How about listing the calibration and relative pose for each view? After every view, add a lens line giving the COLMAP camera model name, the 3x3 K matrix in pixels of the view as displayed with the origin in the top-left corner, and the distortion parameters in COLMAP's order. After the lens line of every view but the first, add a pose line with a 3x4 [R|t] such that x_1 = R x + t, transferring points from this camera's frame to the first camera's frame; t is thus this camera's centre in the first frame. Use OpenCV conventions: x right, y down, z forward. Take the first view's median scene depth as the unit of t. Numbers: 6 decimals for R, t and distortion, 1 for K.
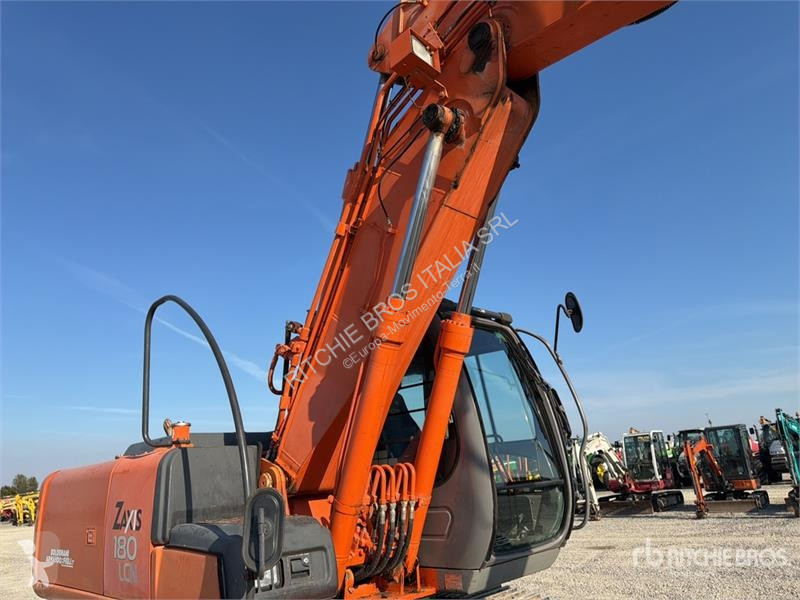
lens RADIAL K [[570.6, 0, 401.4], [0, 570.6, 302.2], [0, 0, 1]] dist [0.062287, -0.082275]
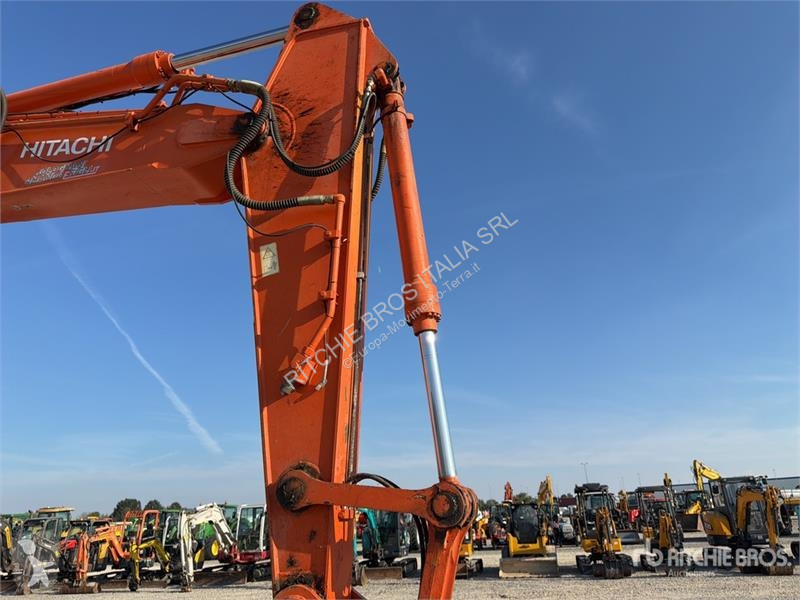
lens RADIAL K [[579.3, 0, 406.1], [0, 579.3, 302.0], [0, 0, 1]] dist [0.005495, 0.001064]
pose [[0.872253, 0.202191, 0.445302, 0.489633], [-0.159173, 0.978329, -0.132426, -0.207123], [-0.462427, 0.044629, 0.885533, -0.468879]]
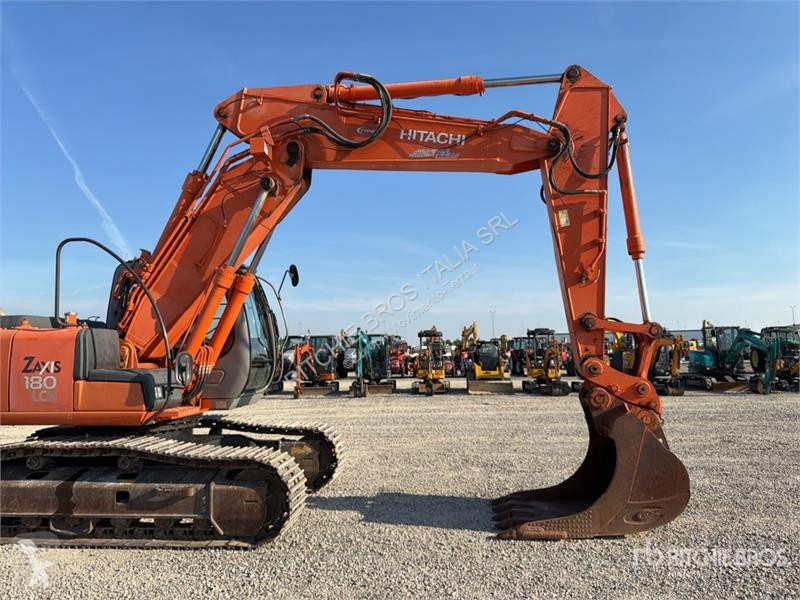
lens RADIAL K [[574.0, 0, 400.0], [0, 574.0, 300.0], [0, 0, 1]] dist [0.160691, -0.210350]
pose [[0.787467, 0.118304, 0.604896, -0.592911], [-0.218952, 0.971089, 0.095113, -0.169475], [-0.576156, -0.207342, 0.790604, -0.762716]]
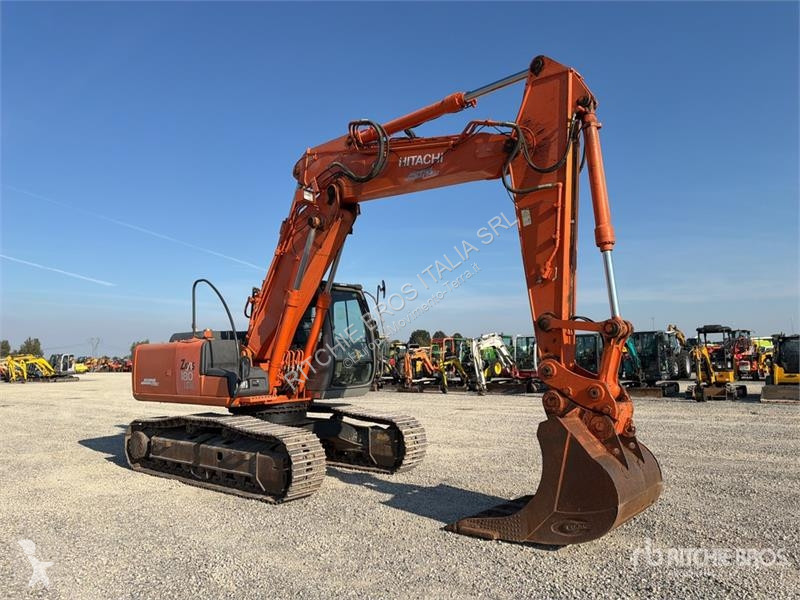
lens RADIAL K [[574.0, 0, 400.0], [0, 574.0, 300.0], [0, 0, 1]] dist [0.160691, -0.210350]
pose [[0.997124, 0.057851, 0.048949, 0.264228], [-0.066083, 0.979945, 0.187992, -0.378491], [-0.037092, -0.190686, 0.980950, -1.254792]]
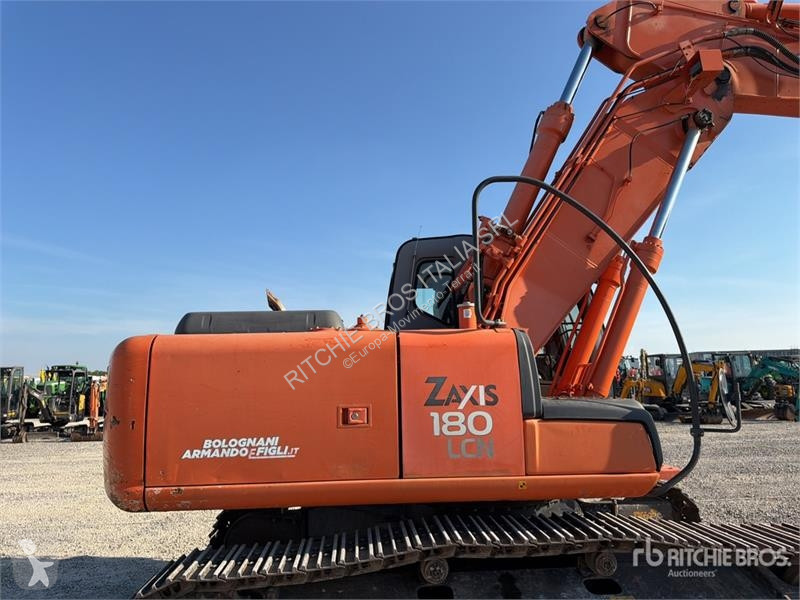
lens RADIAL K [[570.6, 0, 401.4], [0, 570.6, 302.2], [0, 0, 1]] dist [0.062287, -0.082275]
pose [[0.680183, 0.159583, 0.715461, -1.027401], [-0.240534, 0.970564, 0.012190, 0.197662], [-0.692456, -0.180384, 0.698546, 0.358923]]
